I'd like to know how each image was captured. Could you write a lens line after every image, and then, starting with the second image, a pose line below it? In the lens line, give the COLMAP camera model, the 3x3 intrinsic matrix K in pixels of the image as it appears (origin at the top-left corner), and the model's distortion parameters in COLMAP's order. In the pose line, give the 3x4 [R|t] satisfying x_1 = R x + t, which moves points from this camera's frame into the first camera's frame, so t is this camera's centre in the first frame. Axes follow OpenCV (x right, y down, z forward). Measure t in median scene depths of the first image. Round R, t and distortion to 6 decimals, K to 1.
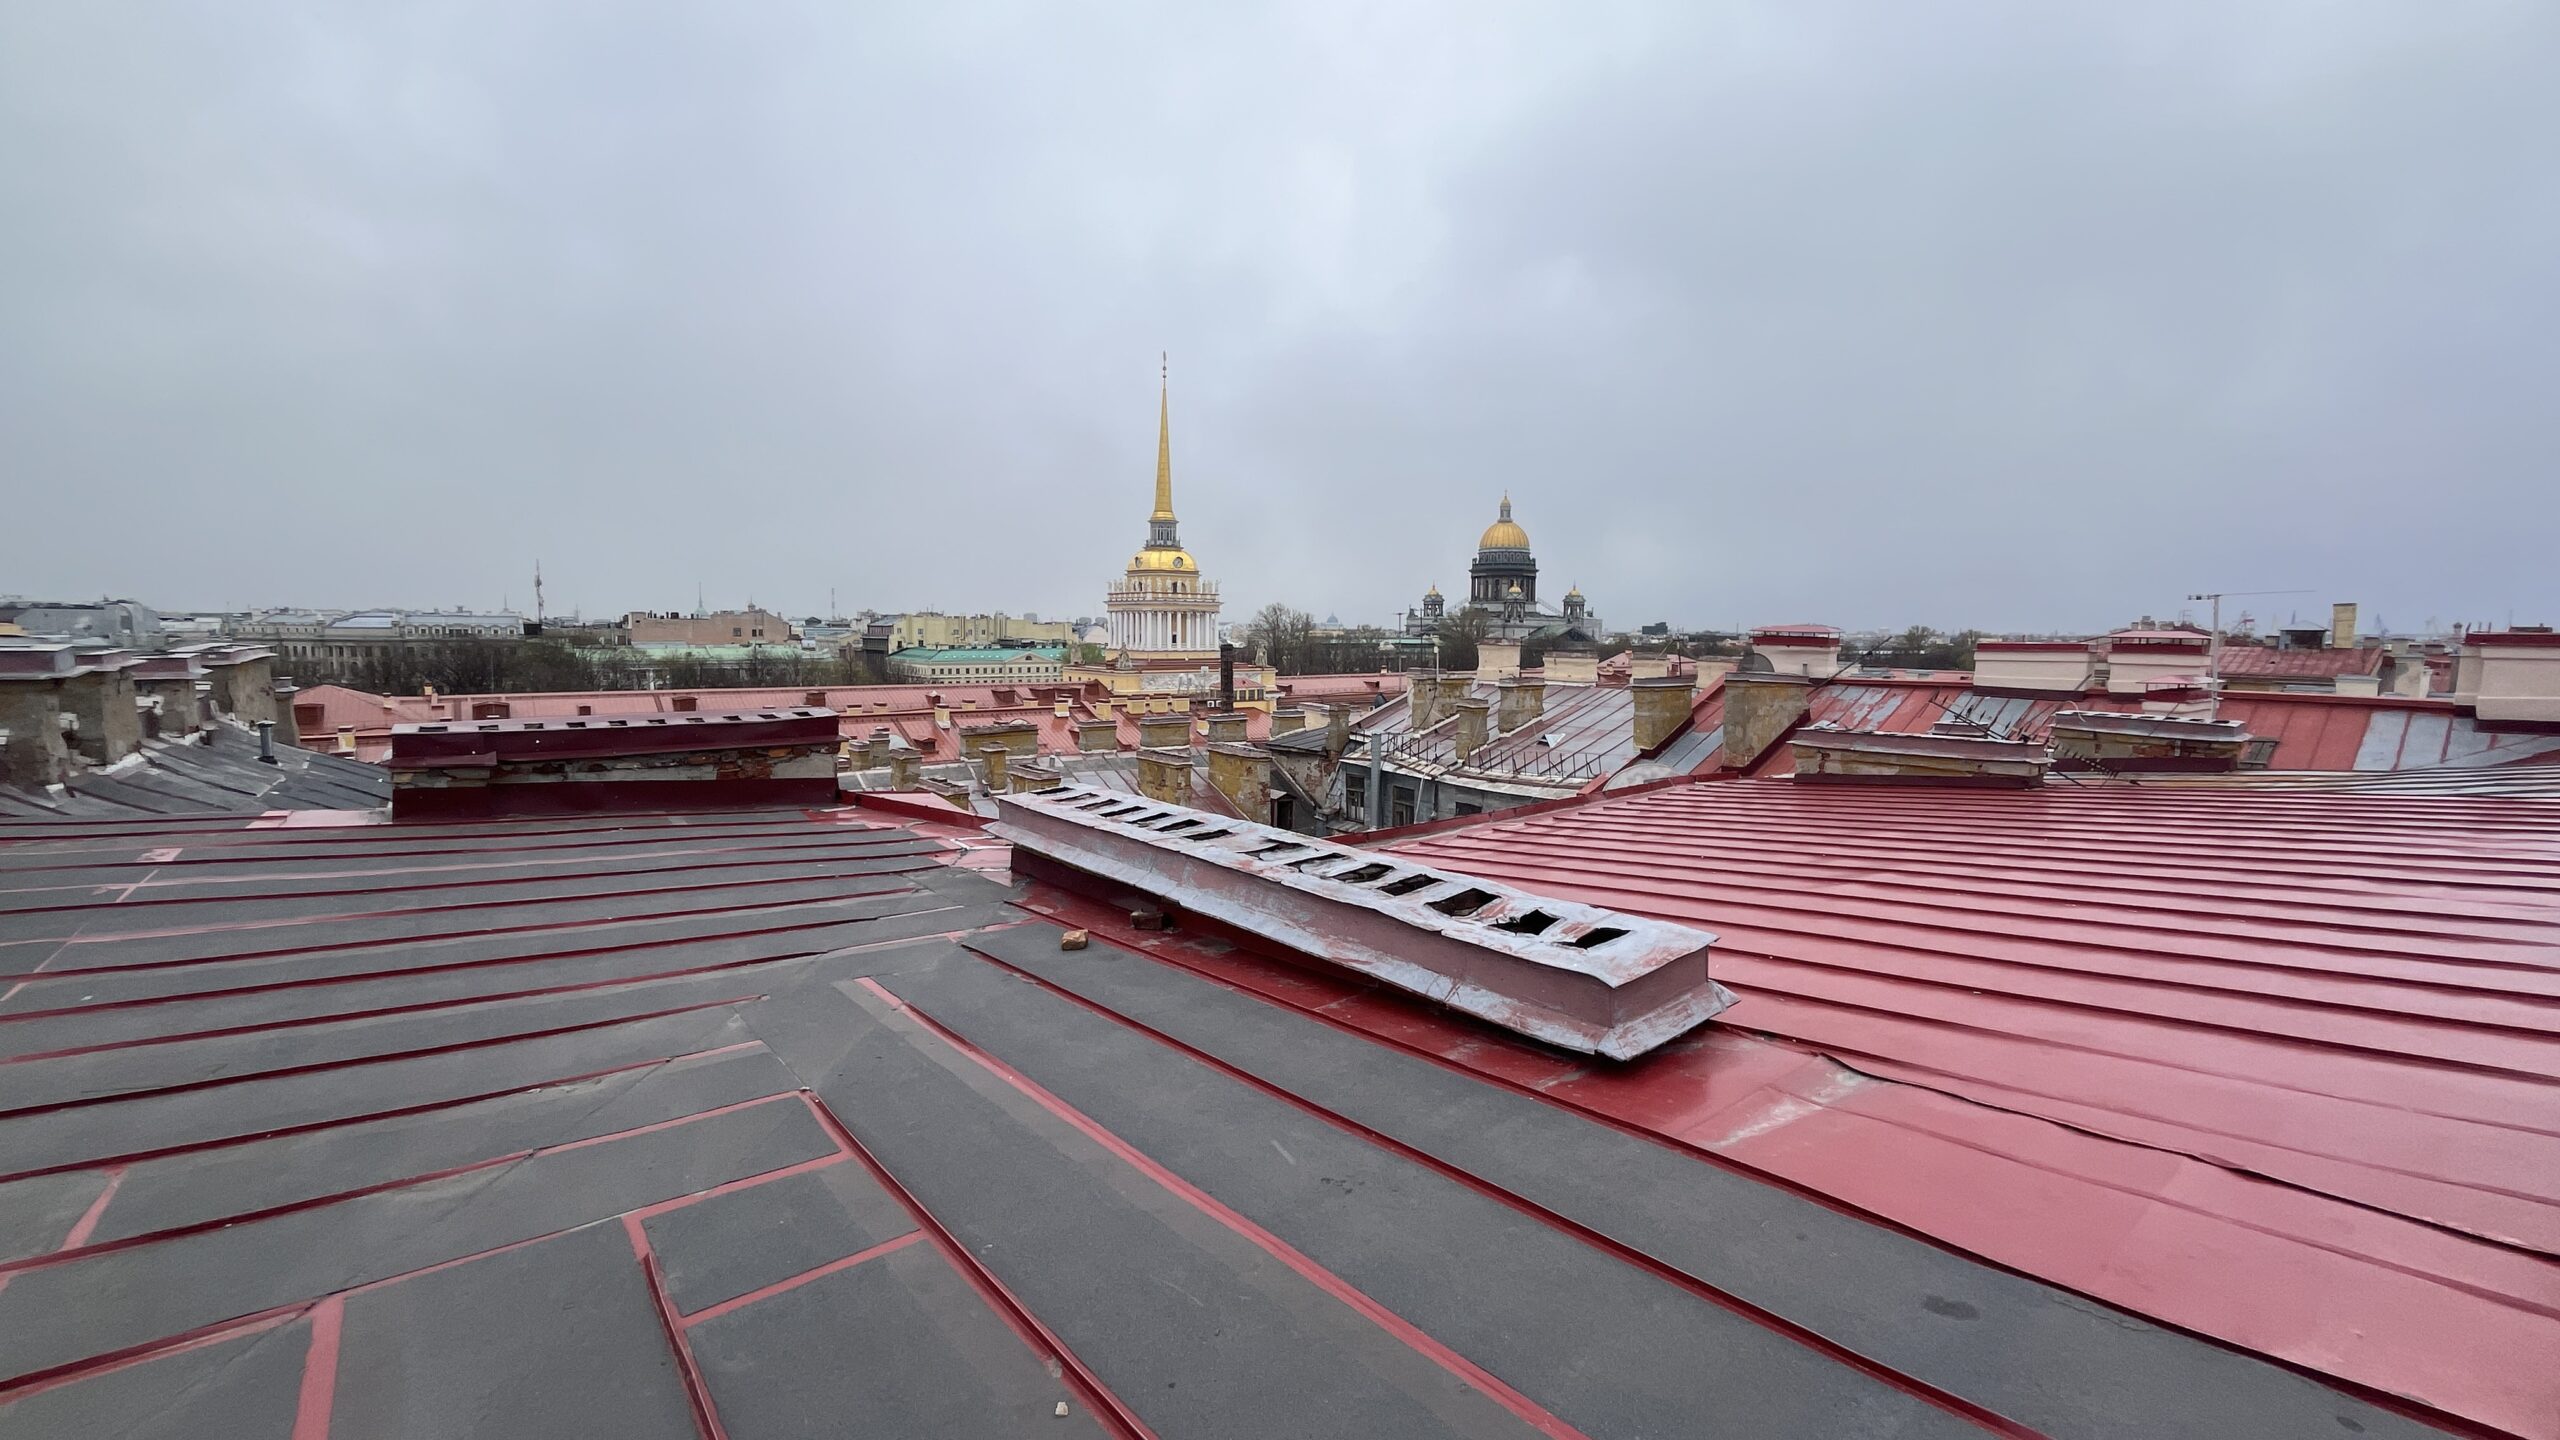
lens RADIAL K [[1030.5, 0, 1279.7], [0, 1030.5, 714.8], [0, 0, 1]] dist [-0.001957, -0.001050]
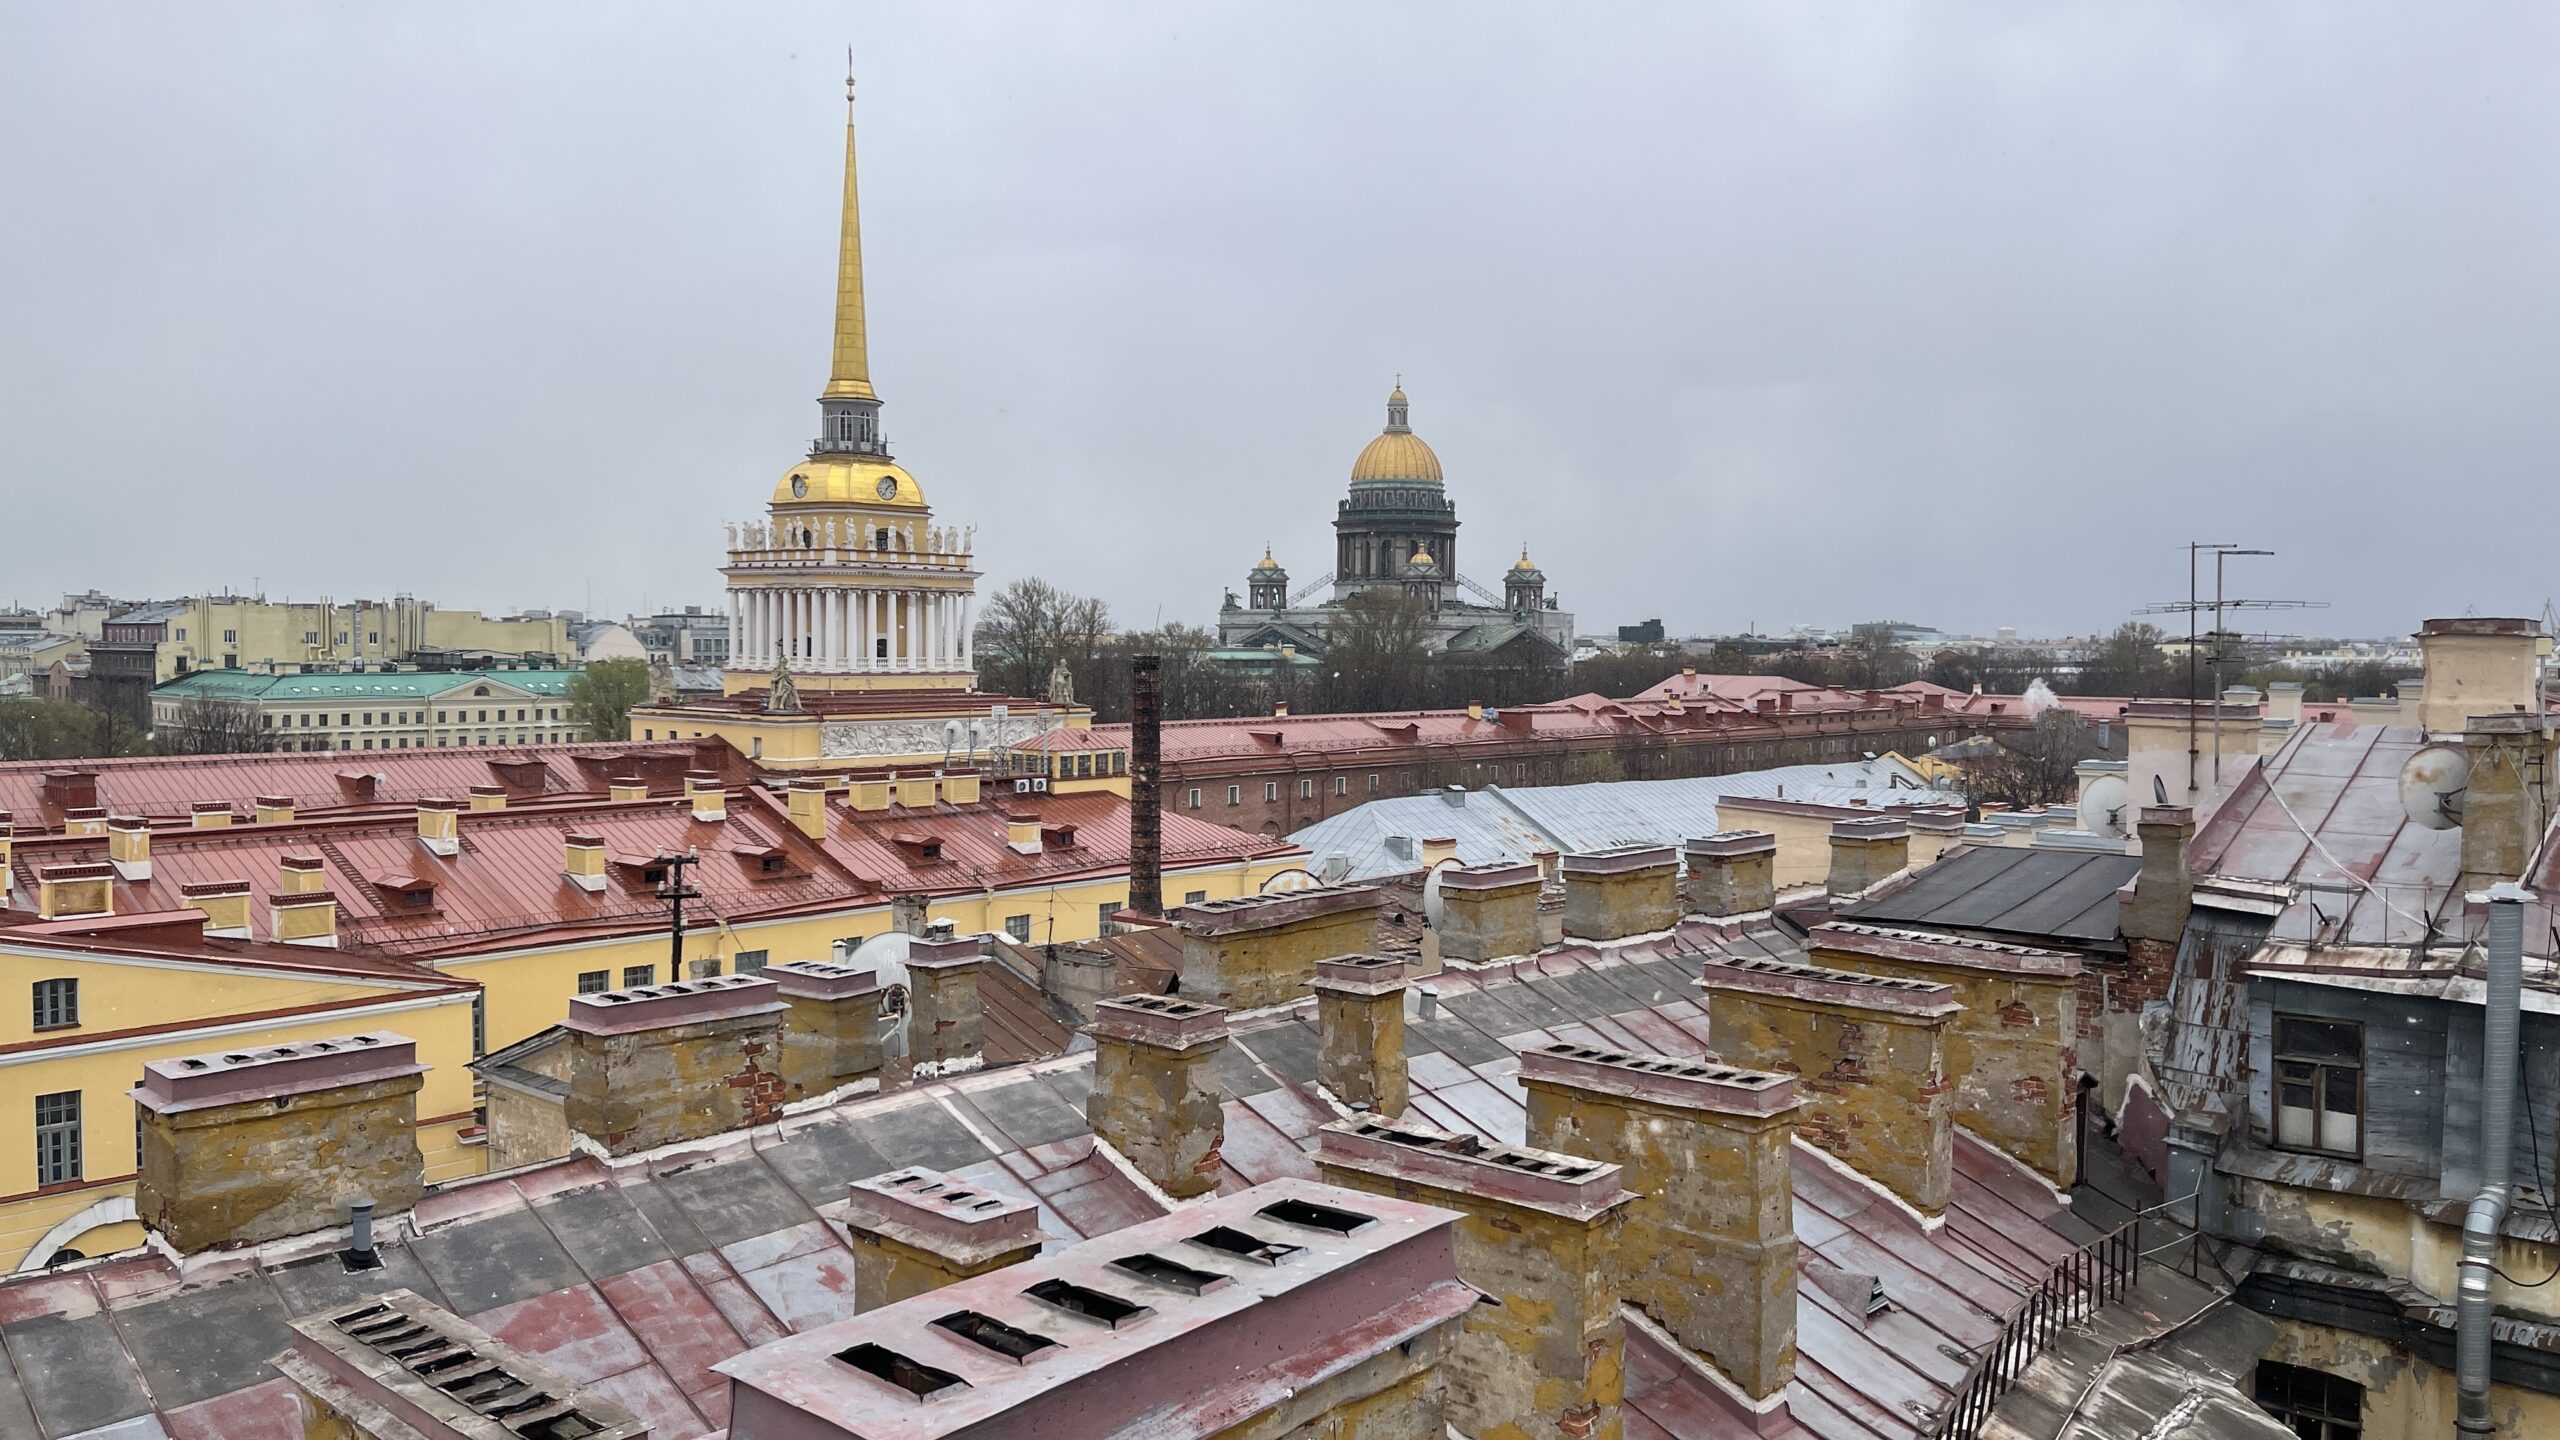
lens RADIAL K [[1925.4, 0, 1282.3], [0, 1925.4, 727.7], [0, 0, 1]] dist [0.069259, -0.088262]
pose [[0.983444, -0.010406, 0.180916, -0.092151], [0.016645, 0.999317, -0.032998, -0.005248], [-0.180449, 0.035463, 0.982945, 0.104650]]
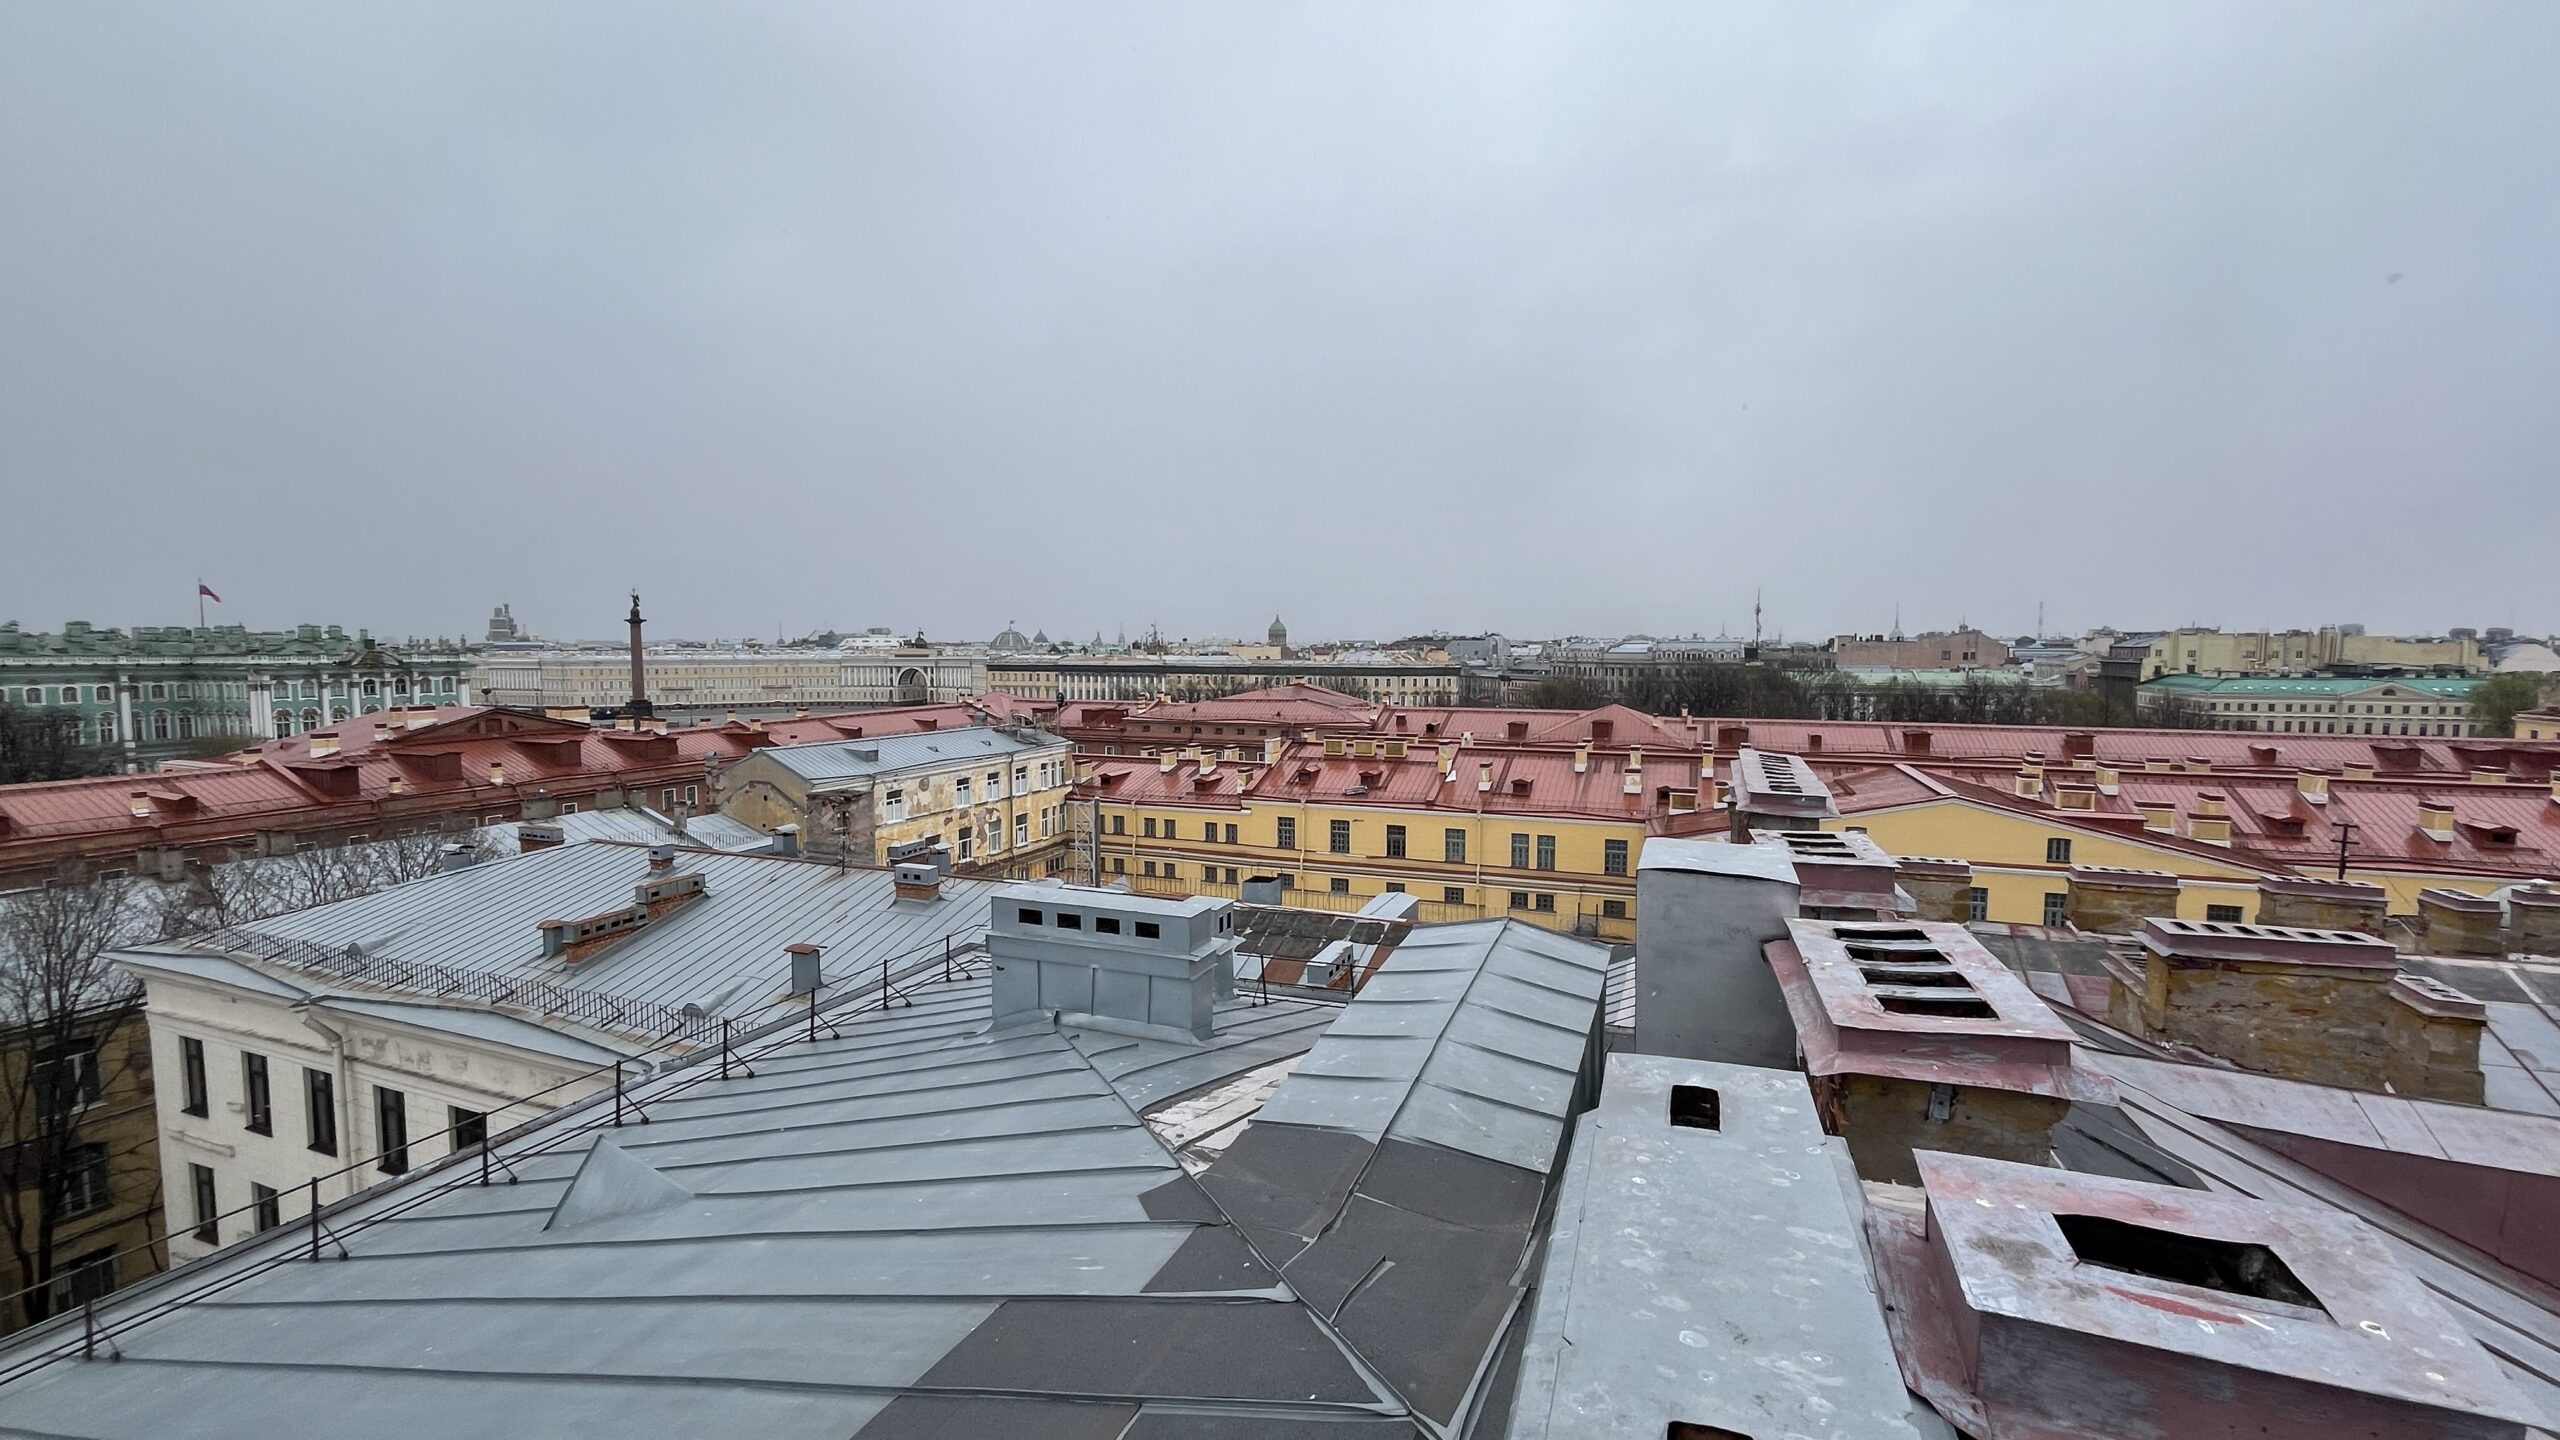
lens RADIAL K [[1030.5, 0, 1284.1], [0, 1030.5, 716.7], [0, 0, 1]] dist [-0.001957, -0.001050]
pose [[0.508233, 0.050063, -0.859763, -0.063033], [-0.065231, 0.997679, 0.019534, -0.009474], [0.858746, 0.046155, 0.510319, 0.039557]]
